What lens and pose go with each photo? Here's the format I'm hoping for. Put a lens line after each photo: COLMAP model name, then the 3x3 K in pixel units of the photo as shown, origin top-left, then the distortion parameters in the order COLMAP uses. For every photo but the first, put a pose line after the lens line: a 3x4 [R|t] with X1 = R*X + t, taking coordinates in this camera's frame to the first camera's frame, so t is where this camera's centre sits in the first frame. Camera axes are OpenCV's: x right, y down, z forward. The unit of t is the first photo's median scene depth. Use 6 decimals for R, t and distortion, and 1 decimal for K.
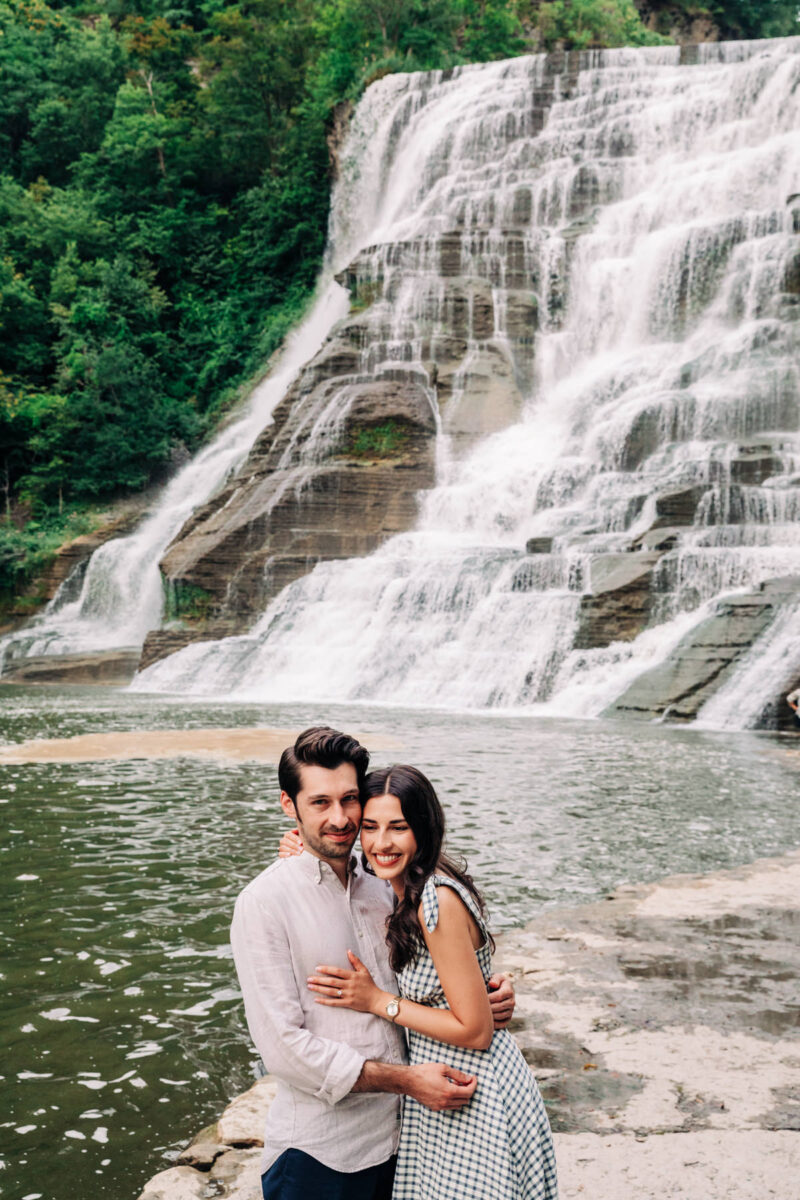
lens RADIAL K [[1353.9, 0, 400.0], [0, 1353.9, 600.0], [0, 0, 1]] dist [0.009879, 0.088282]
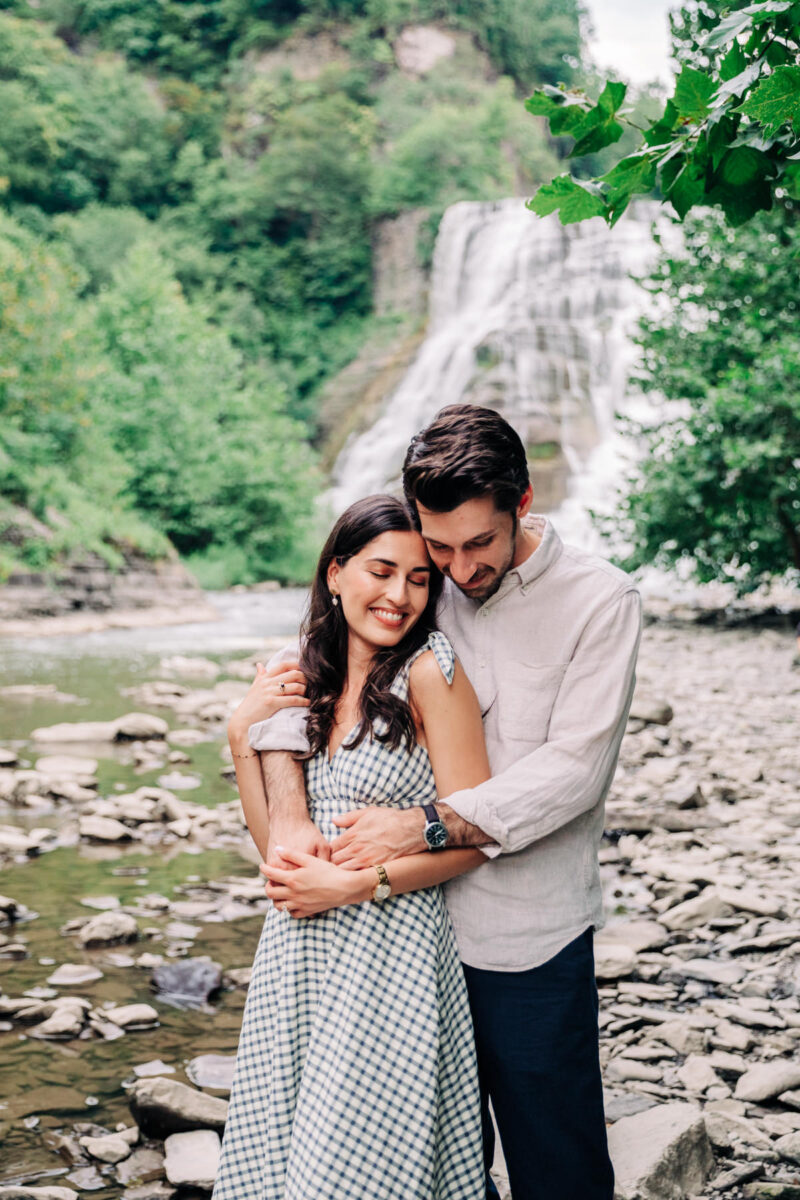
lens RADIAL K [[1510.7, 0, 400.0], [0, 1510.7, 600.0], [0, 0, 1]] dist [0.029510, 0.039851]
pose [[0.955127, -0.005473, 0.296147, -0.844051], [-0.013117, 0.998067, 0.060748, -0.036094], [-0.295907, -0.061907, 0.953209, -0.996723]]
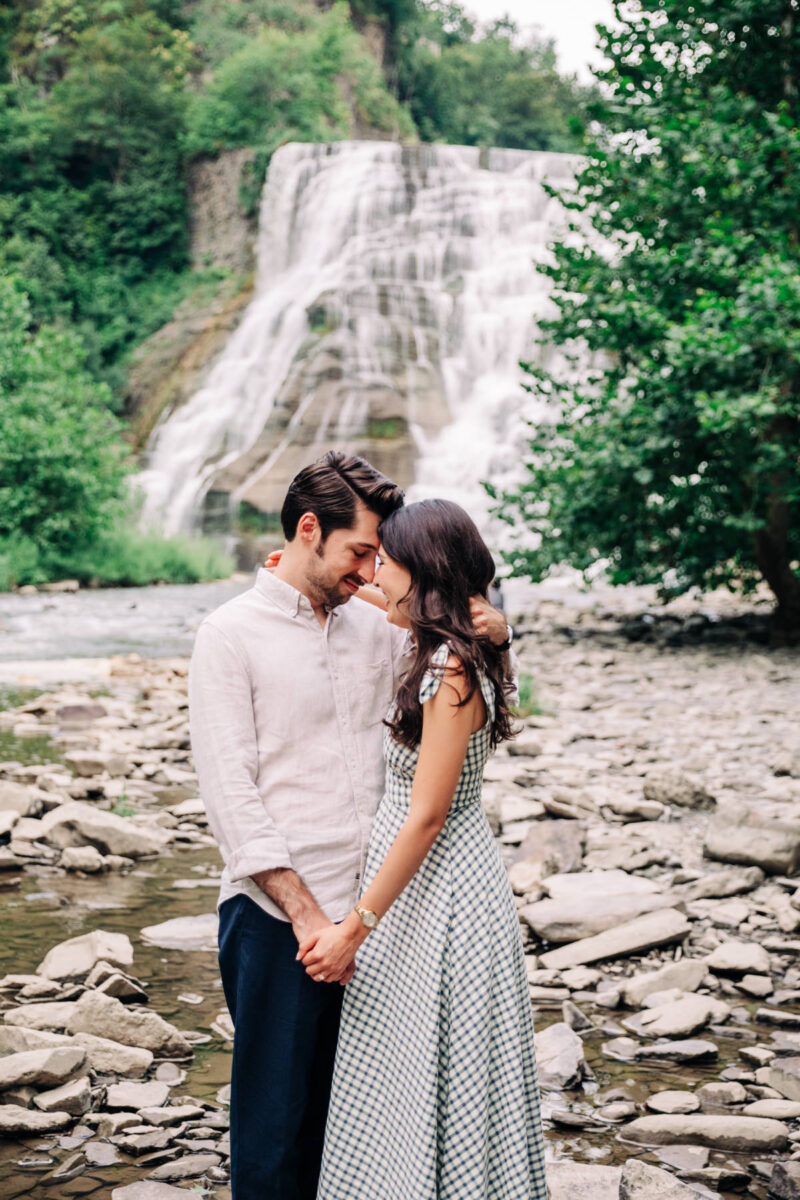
lens RADIAL K [[1658.1, 0, 400.0], [0, 1658.1, 600.0], [0, 0, 1]] dist [0.083629, 0.027838]
pose [[0.917138, -0.007524, 0.398498, -0.823017], [-0.018545, 0.997933, 0.061524, -0.033909], [-0.398137, -0.063816, 0.915103, -0.908342]]
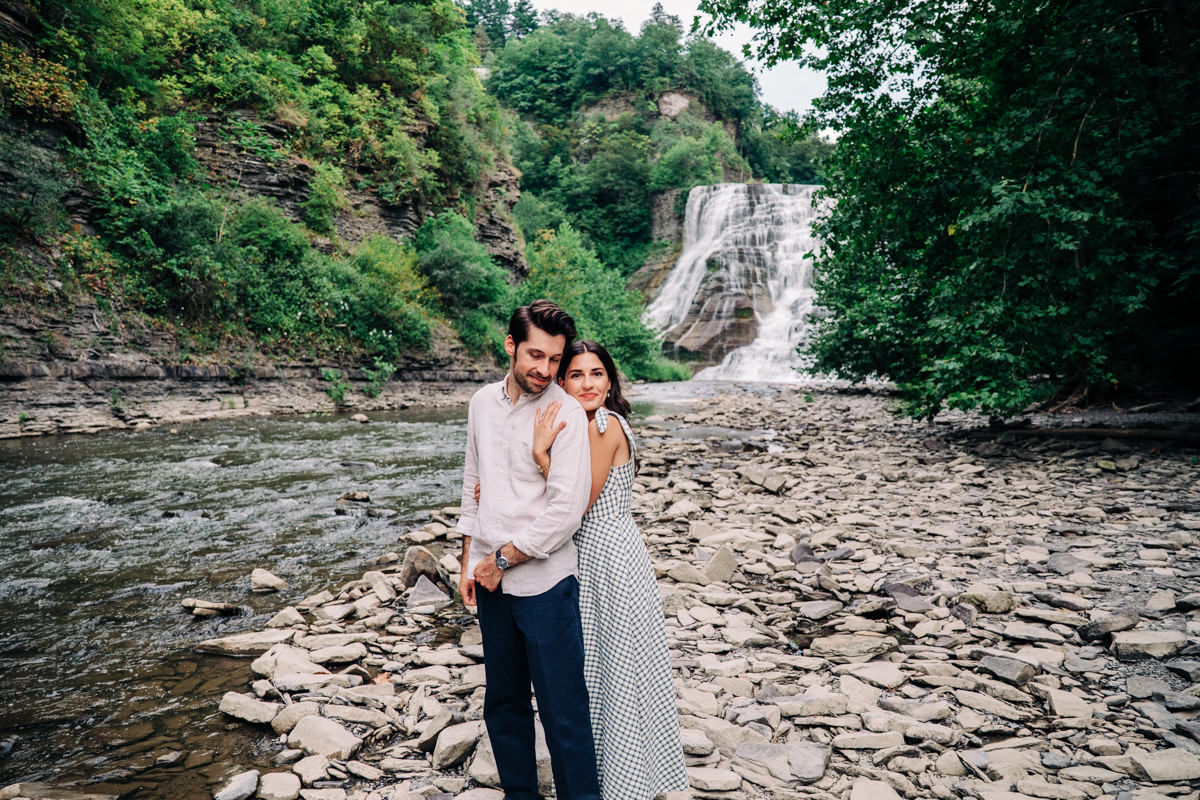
lens RADIAL K [[863.5, 0, 600.0], [0, 863.5, 400.0], [0, 0, 1]] dist [-0.120650, 0.092221]
pose [[0.968934, -0.015313, 0.246846, -0.997485], [-0.002239, 0.997497, 0.070668, -0.046443], [-0.247311, -0.069025, 0.966475, -1.232557]]
